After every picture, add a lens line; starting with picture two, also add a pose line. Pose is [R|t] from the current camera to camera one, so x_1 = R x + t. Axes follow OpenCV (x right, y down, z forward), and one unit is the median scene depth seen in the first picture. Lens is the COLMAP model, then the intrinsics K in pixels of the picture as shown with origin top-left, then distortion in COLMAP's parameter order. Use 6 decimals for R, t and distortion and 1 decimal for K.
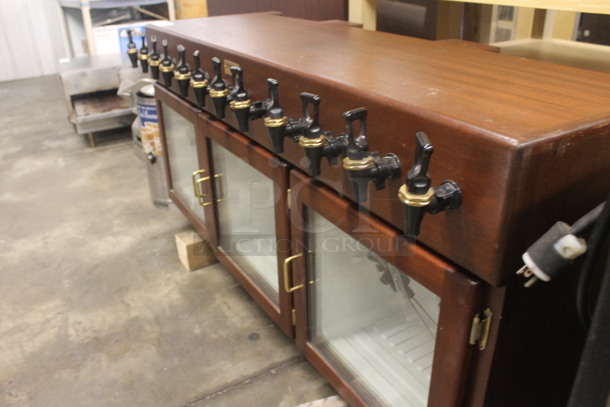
lens RADIAL K [[525.2, 0, 305.6], [0, 525.2, 203.0], [0, 0, 1]] dist [0.058206, 0.003738]
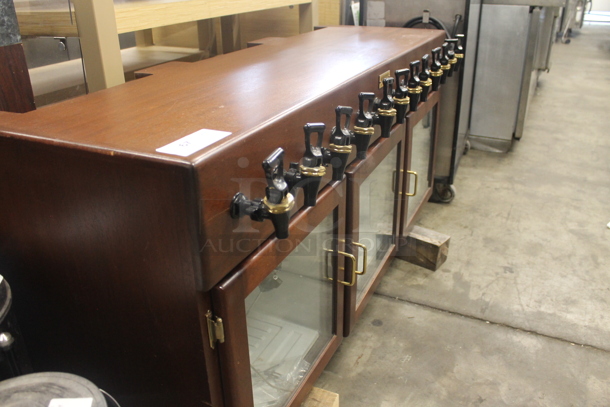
lens RADIAL K [[502.5, 0, 306.6], [0, 502.5, 203.7], [0, 0, 1]] dist [0.000329, 0.001196]
pose [[-0.539955, -0.331232, 0.773779, -0.746102], [0.388791, 0.717208, 0.578320, -0.582356], [-0.746519, 0.613105, -0.258481, 1.239943]]
